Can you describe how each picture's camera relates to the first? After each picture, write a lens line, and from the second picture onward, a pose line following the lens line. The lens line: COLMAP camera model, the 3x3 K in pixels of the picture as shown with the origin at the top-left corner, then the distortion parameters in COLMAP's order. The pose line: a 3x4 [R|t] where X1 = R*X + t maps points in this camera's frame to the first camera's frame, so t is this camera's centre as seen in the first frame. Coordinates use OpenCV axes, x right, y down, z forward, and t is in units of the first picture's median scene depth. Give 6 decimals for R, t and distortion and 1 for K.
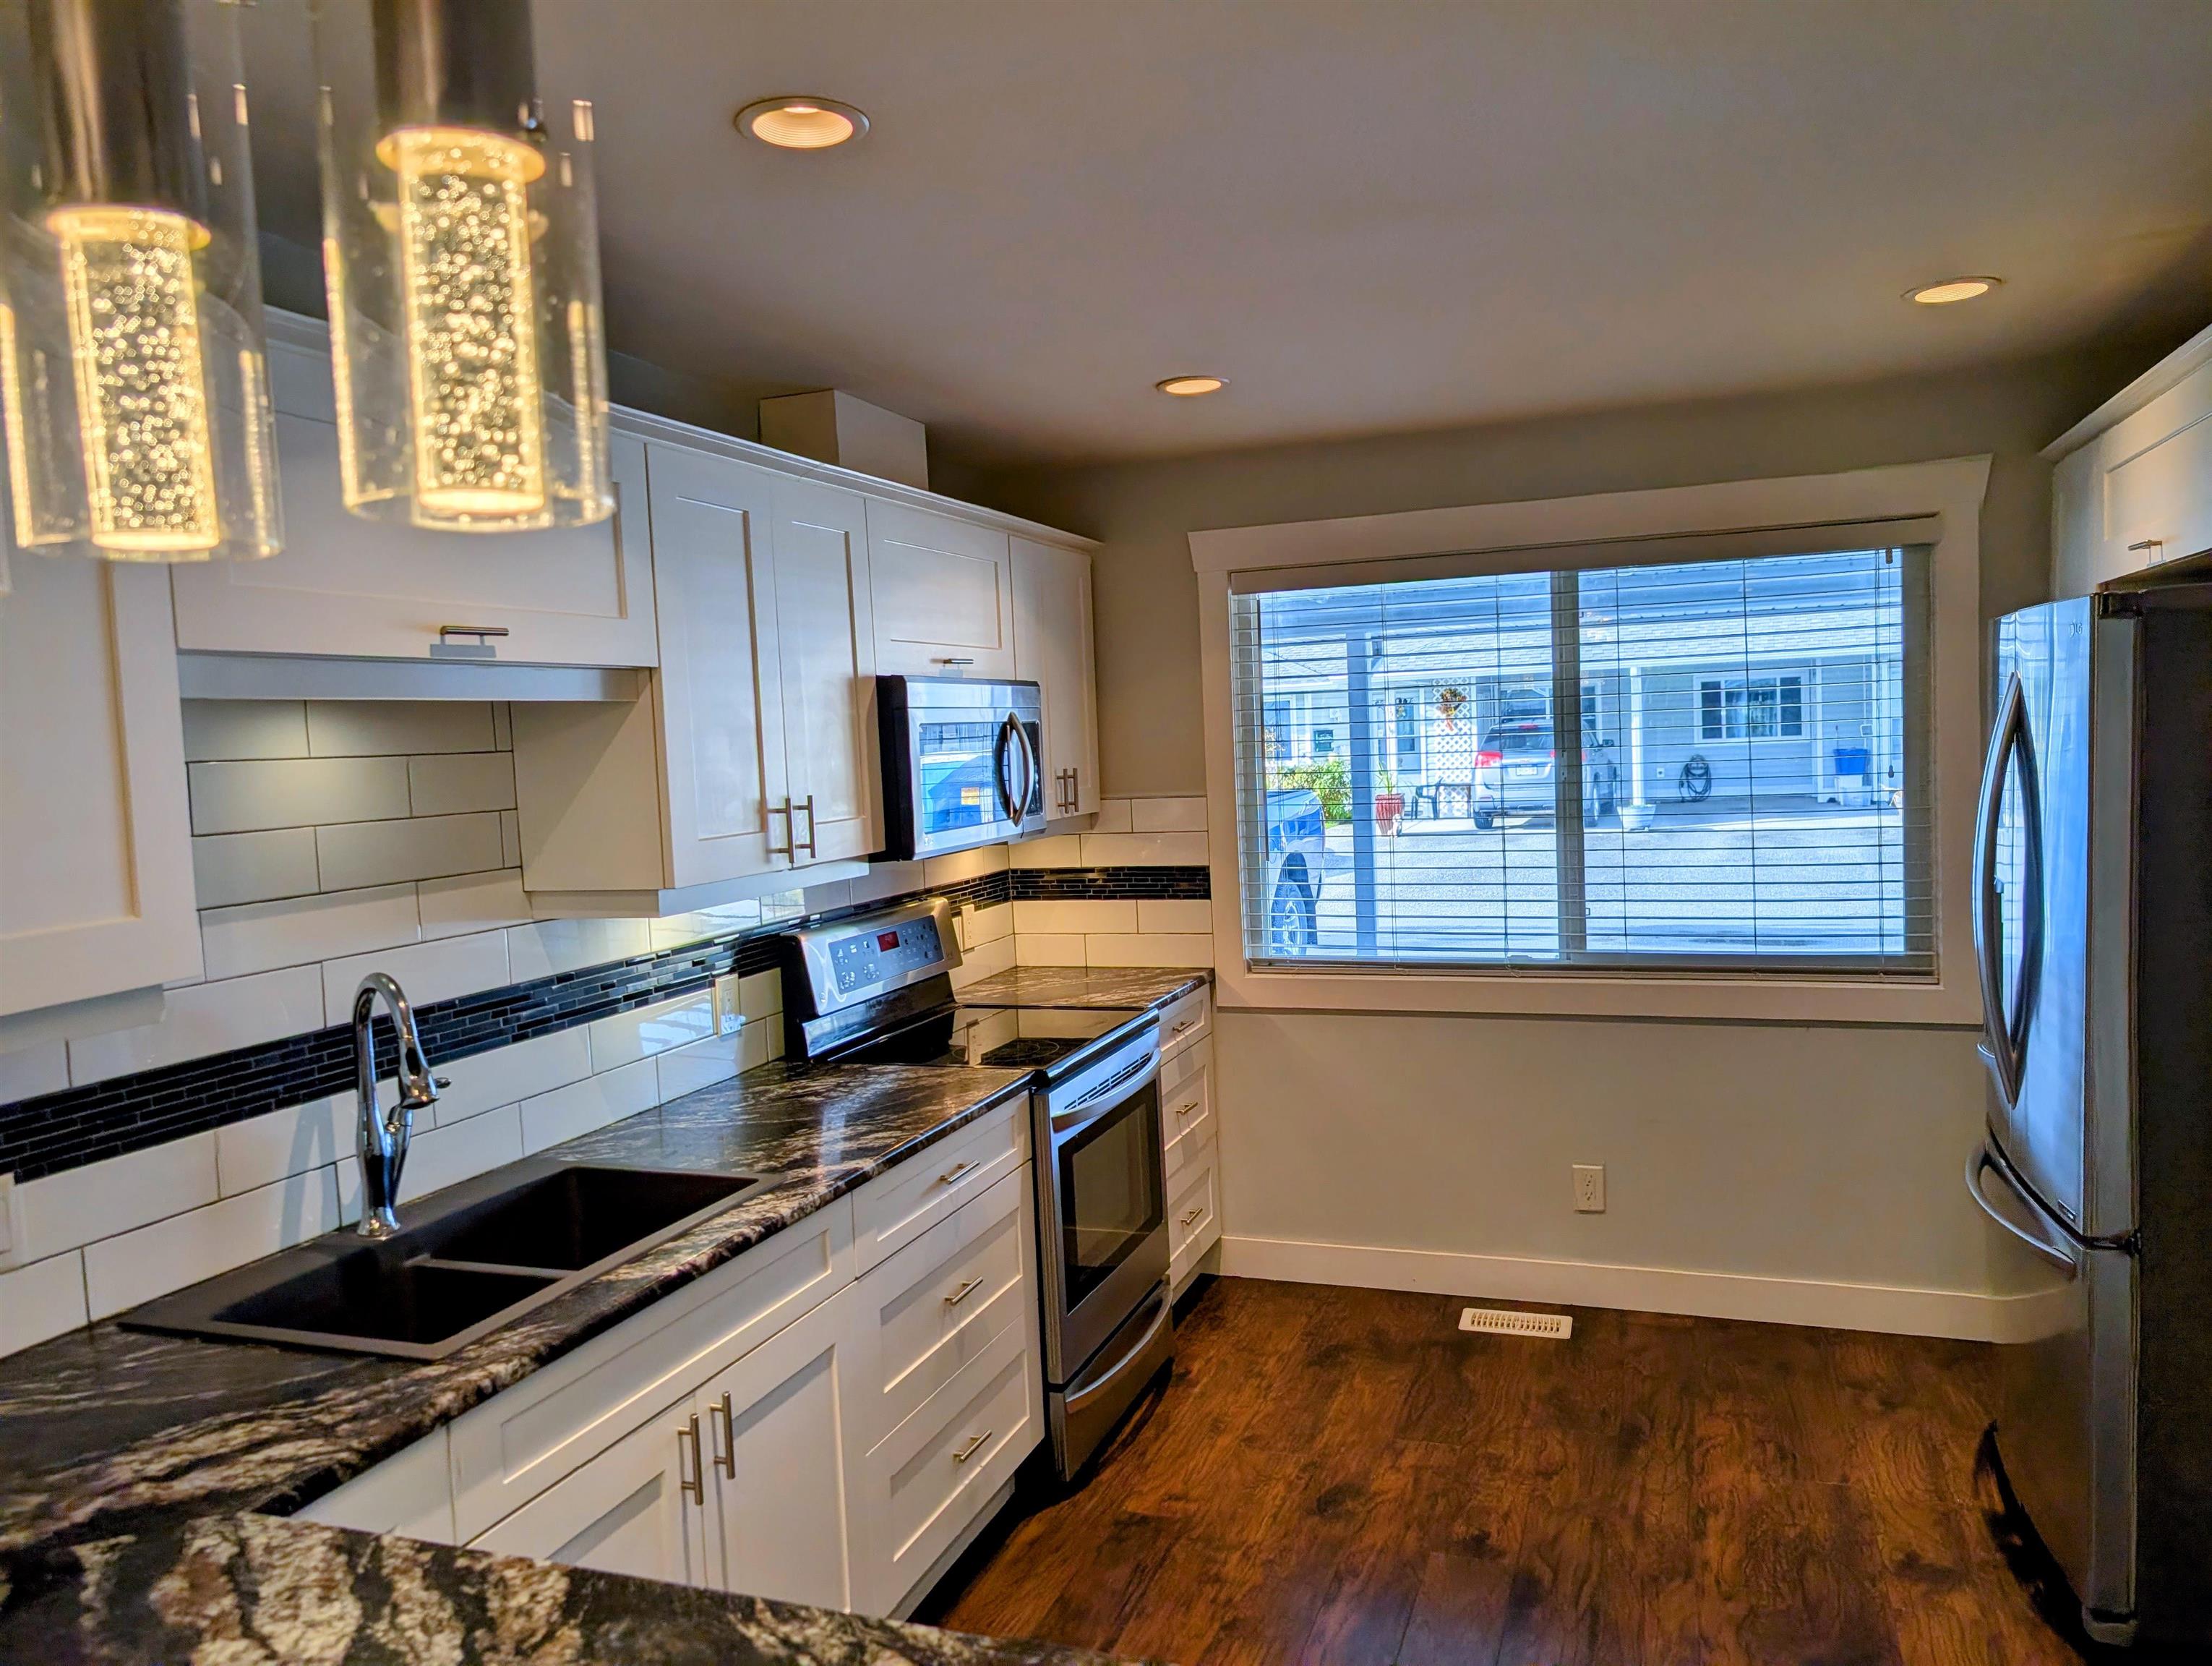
lens RADIAL K [[1604.7, 0, 1094.4], [0, 1604.7, 819.8], [0, 0, 1]] dist [0.032439, -0.030567]
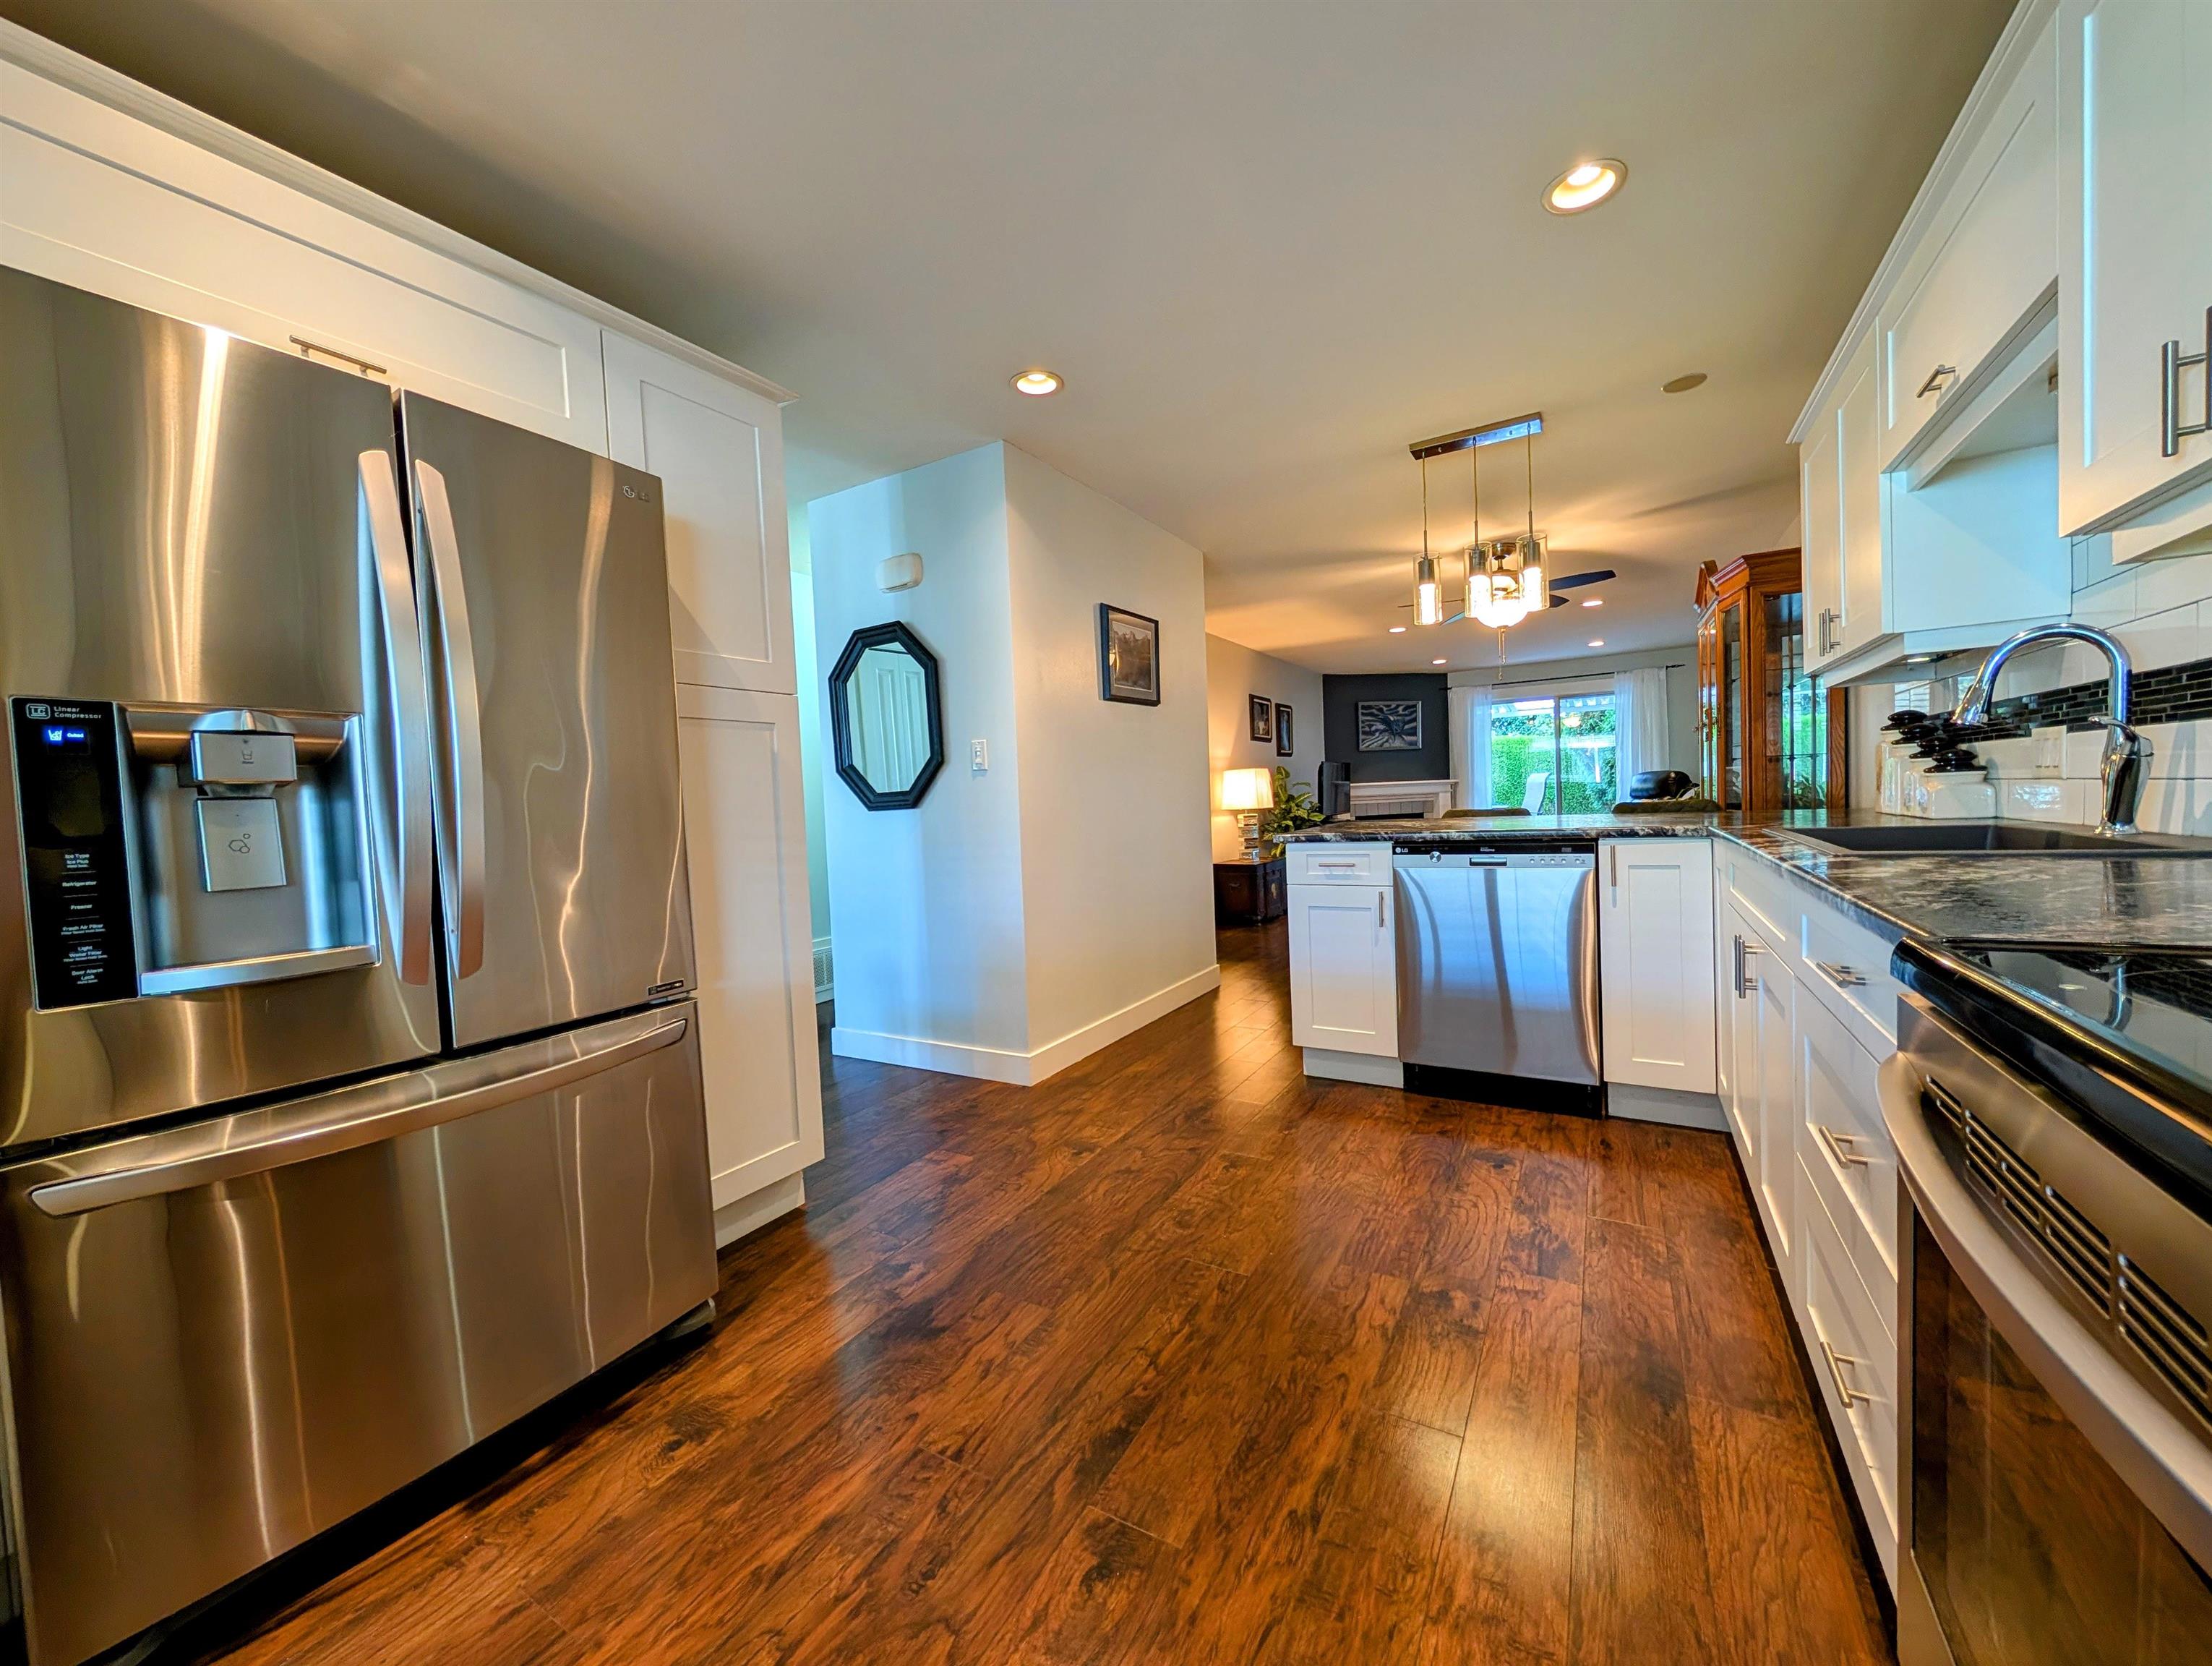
lens RADIAL K [[846.6, 0, 1108.0], [0, 846.6, 831.2], [0, 0, 1]] dist [0.000291, -0.000565]
pose [[-0.979121, 0.086662, 0.183882, 0.180124], [0.102736, 0.991506, 0.079755, 0.120276], [-0.175409, 0.096981, -0.979707, 1.713555]]
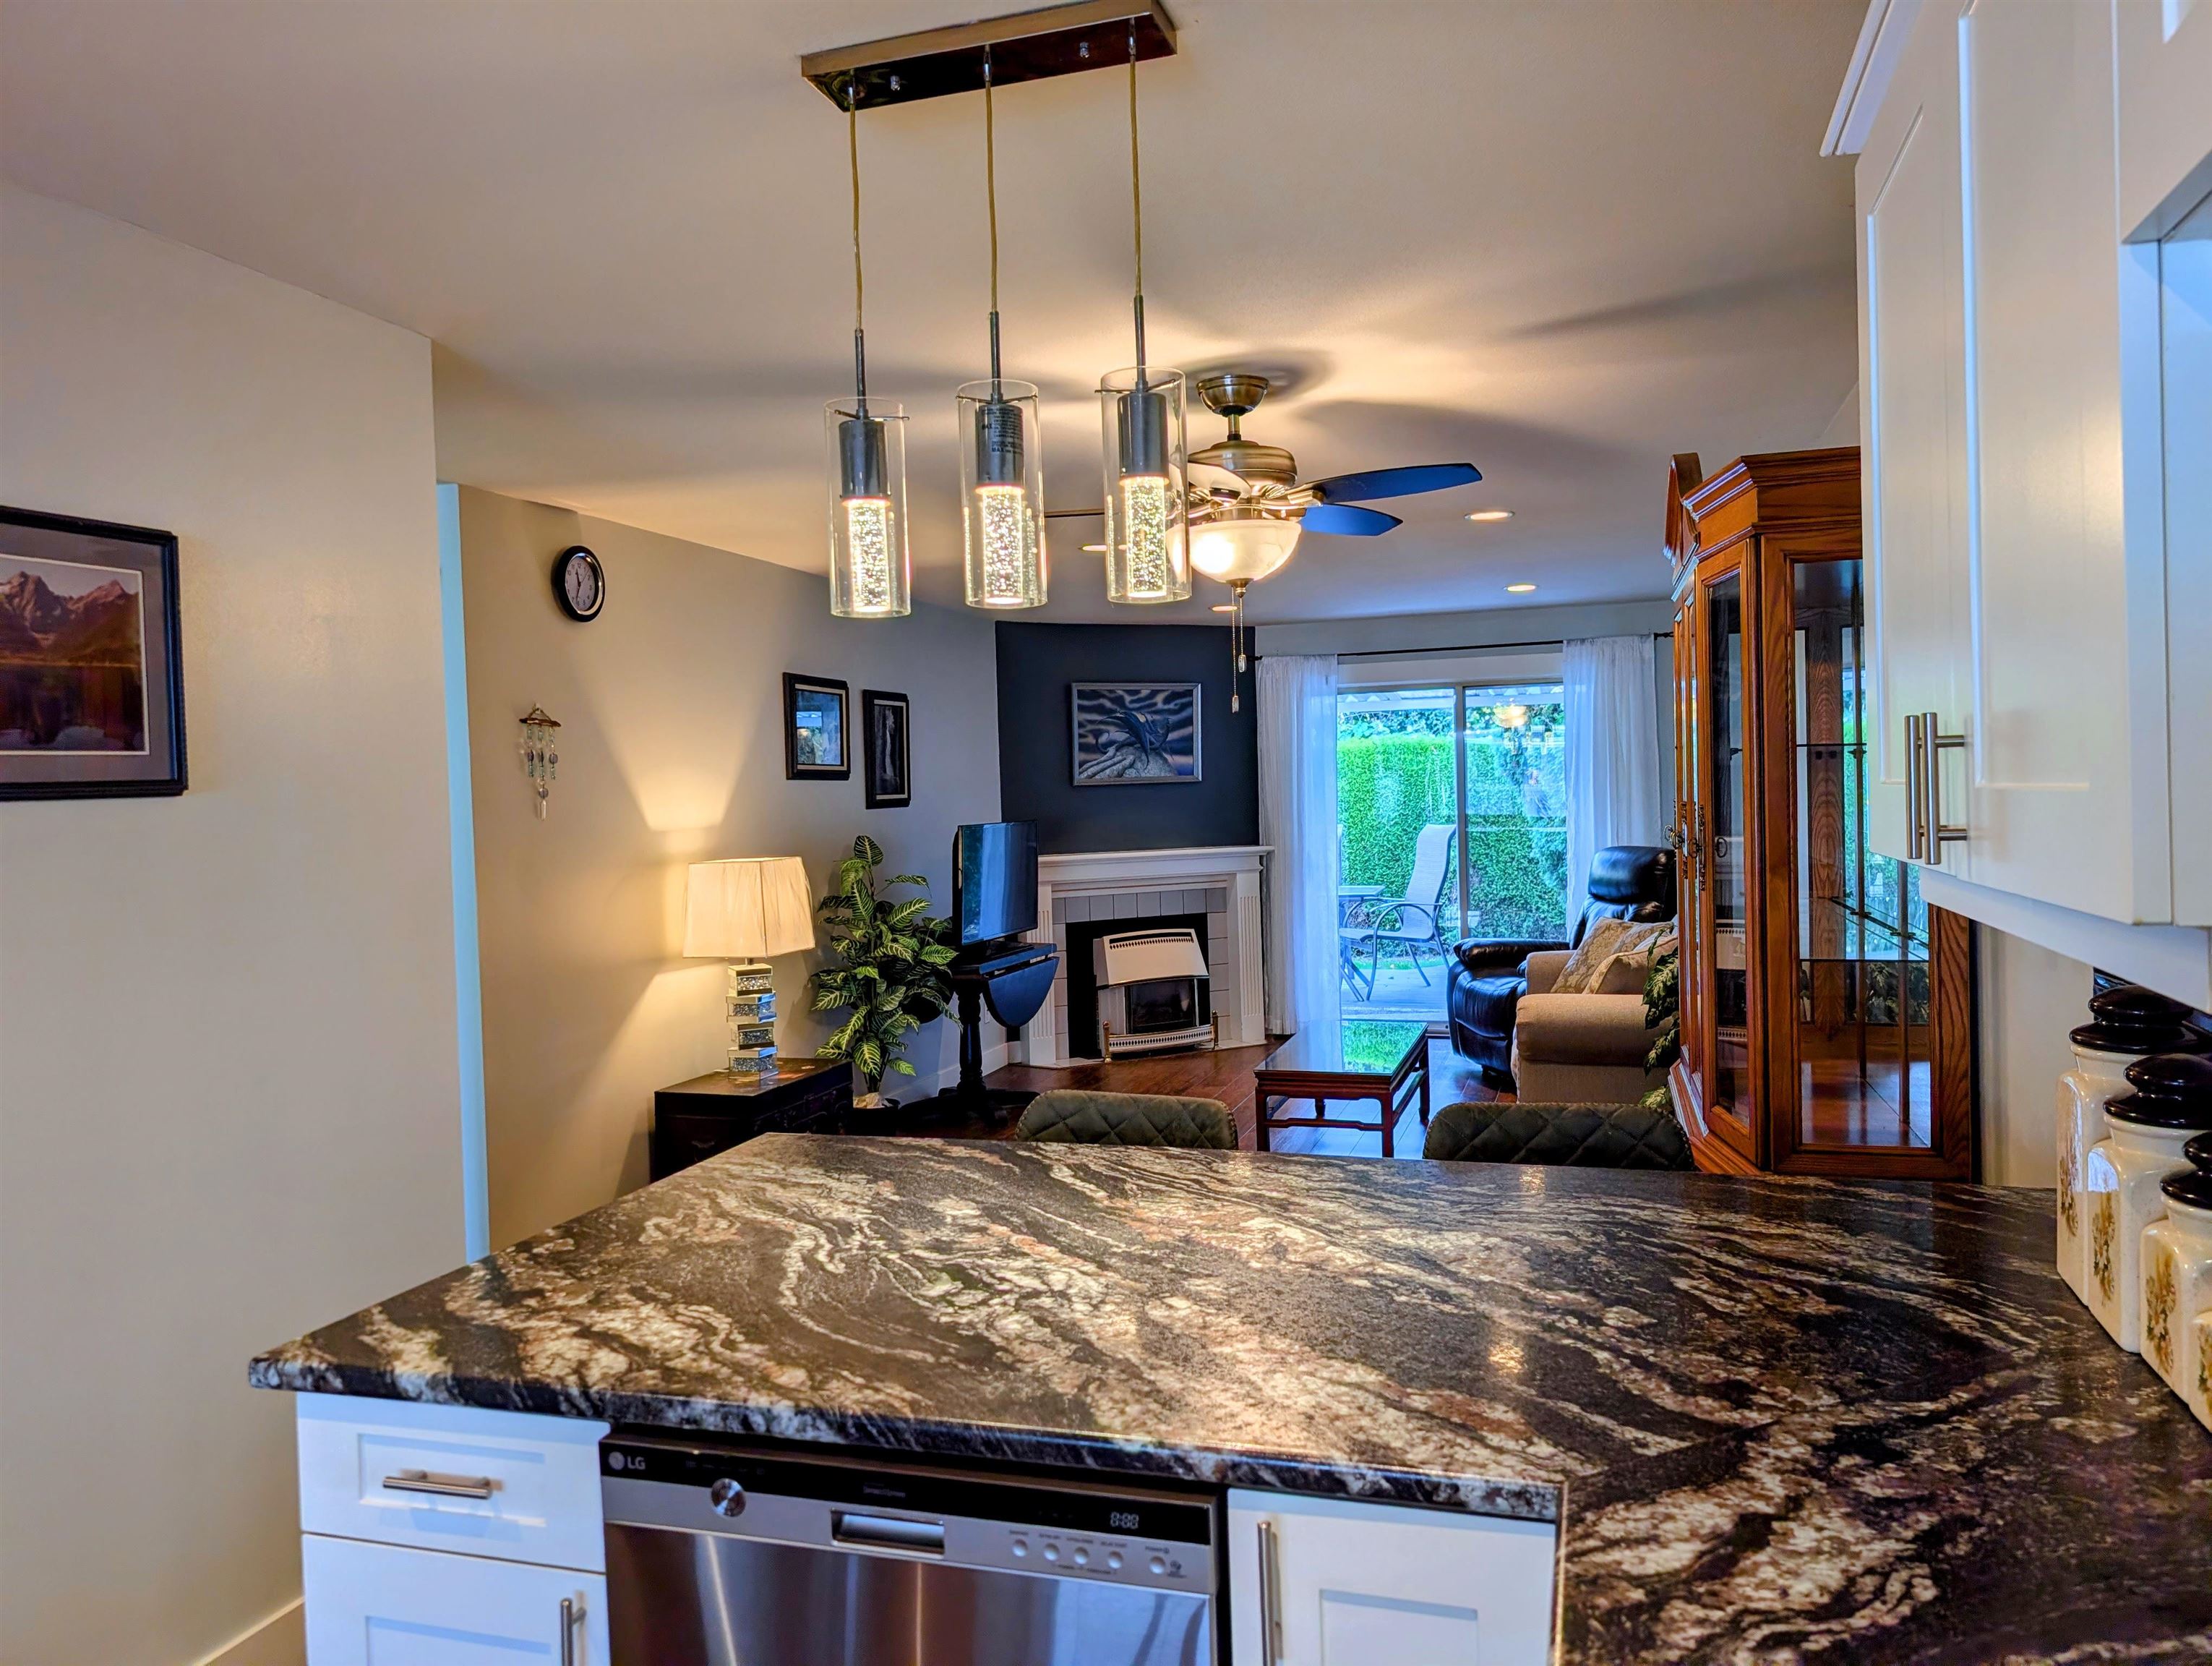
lens RADIAL K [[1604.7, 0, 1104.4], [0, 1604.7, 831.5], [0, 0, 1]] dist [0.032439, -0.030567]
pose [[-0.995535, 0.081589, -0.047474, -0.172204], [0.077614, 0.993746, 0.080281, 0.004603], [0.053727, 0.076238, -0.995641, 1.112496]]
